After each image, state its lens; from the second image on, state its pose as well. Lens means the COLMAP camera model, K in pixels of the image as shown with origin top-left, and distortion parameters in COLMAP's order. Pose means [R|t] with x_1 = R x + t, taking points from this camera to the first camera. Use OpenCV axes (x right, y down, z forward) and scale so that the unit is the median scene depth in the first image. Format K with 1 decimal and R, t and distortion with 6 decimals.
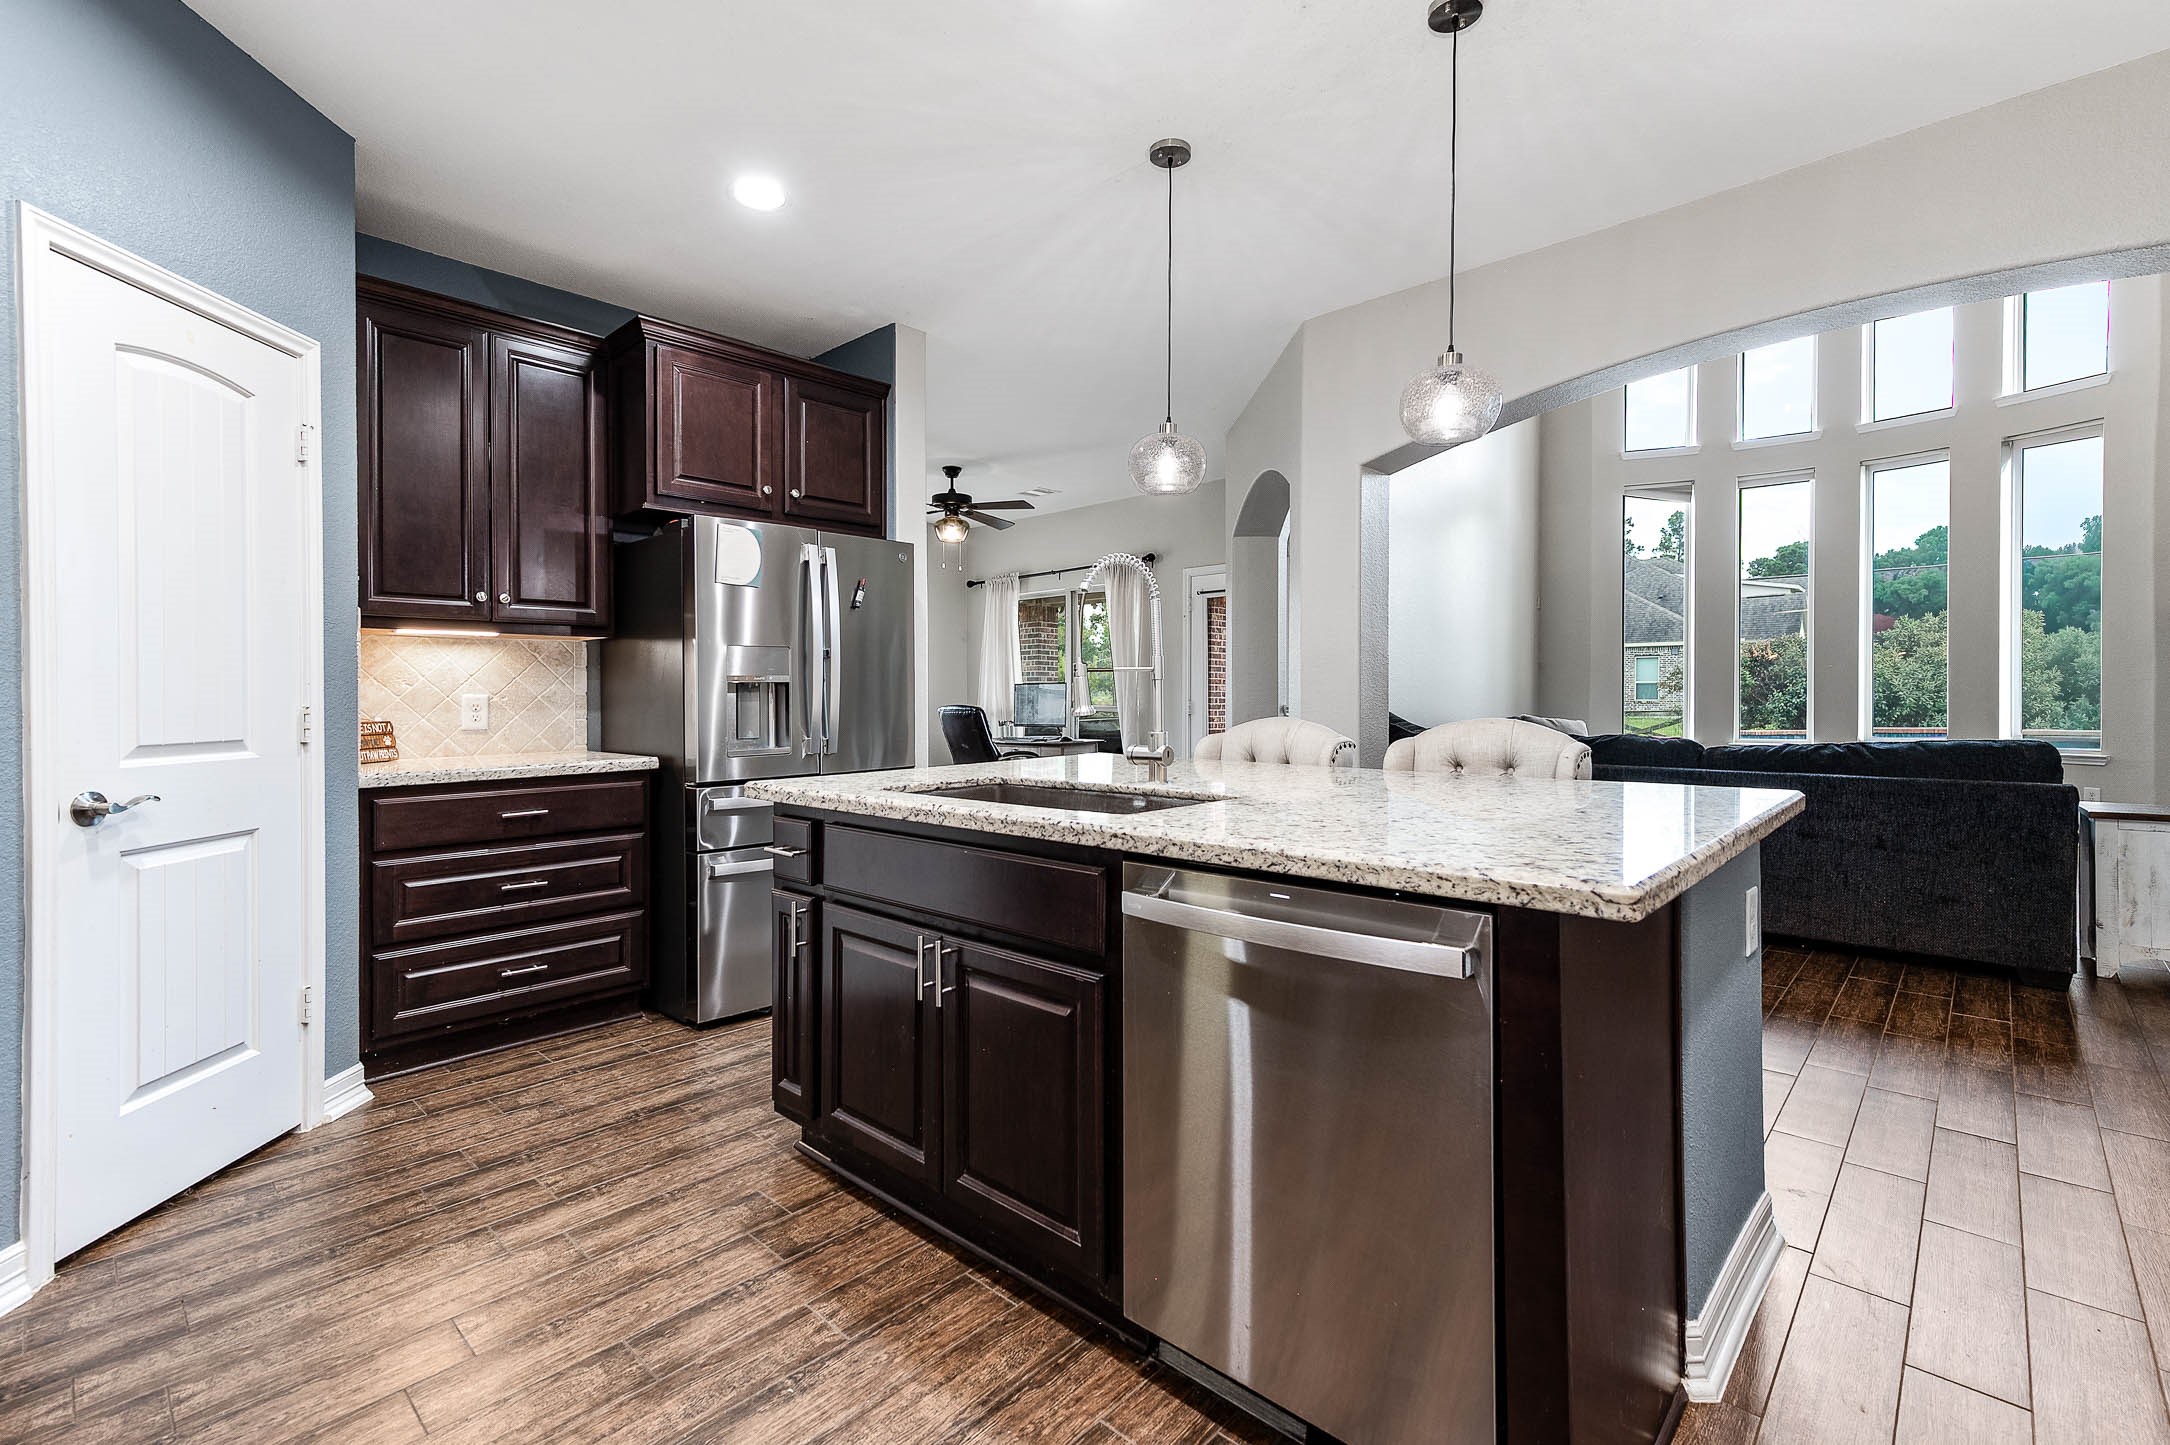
lens RADIAL K [[951.3, 0, 1099.6], [0, 951.3, 708.5], [0, 0, 1]] dist [0.002380, 0.000160]
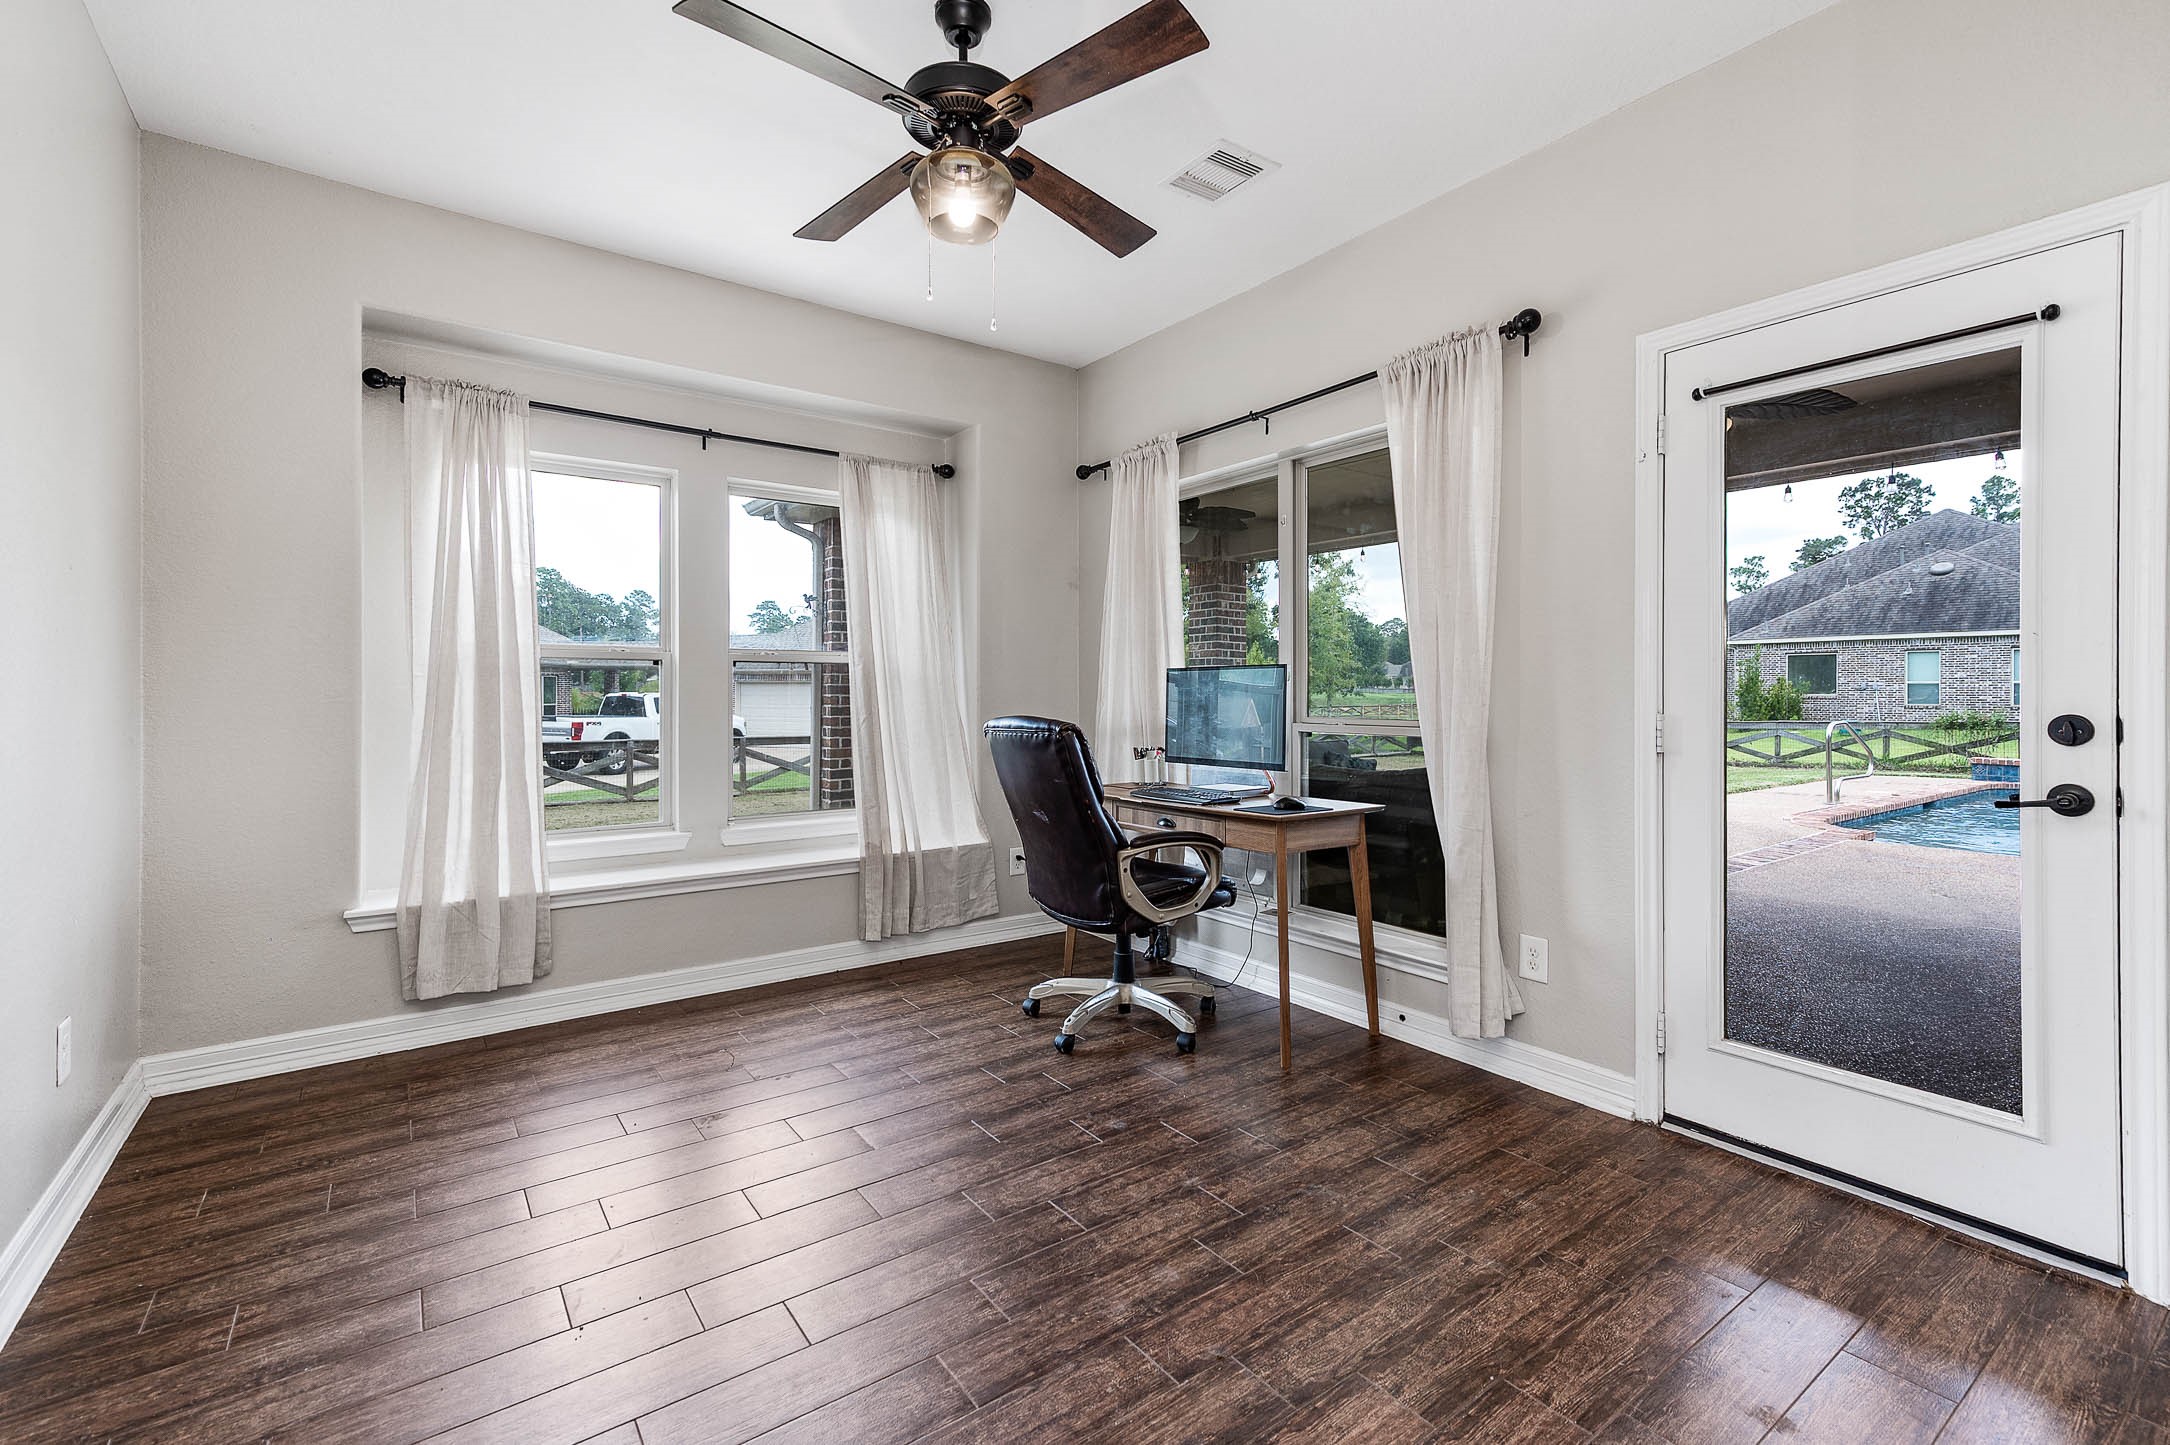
lens RADIAL K [[951.3, 0, 1092.9], [0, 951.3, 713.5], [0, 0, 1]] dist [0.002380, 0.000160]
pose [[0.983492, 0.005206, -0.180878, -0.040471], [-0.005058, 0.999986, 0.001281, -0.004185], [0.180883, -0.000345, 0.983505, 0.526180]]
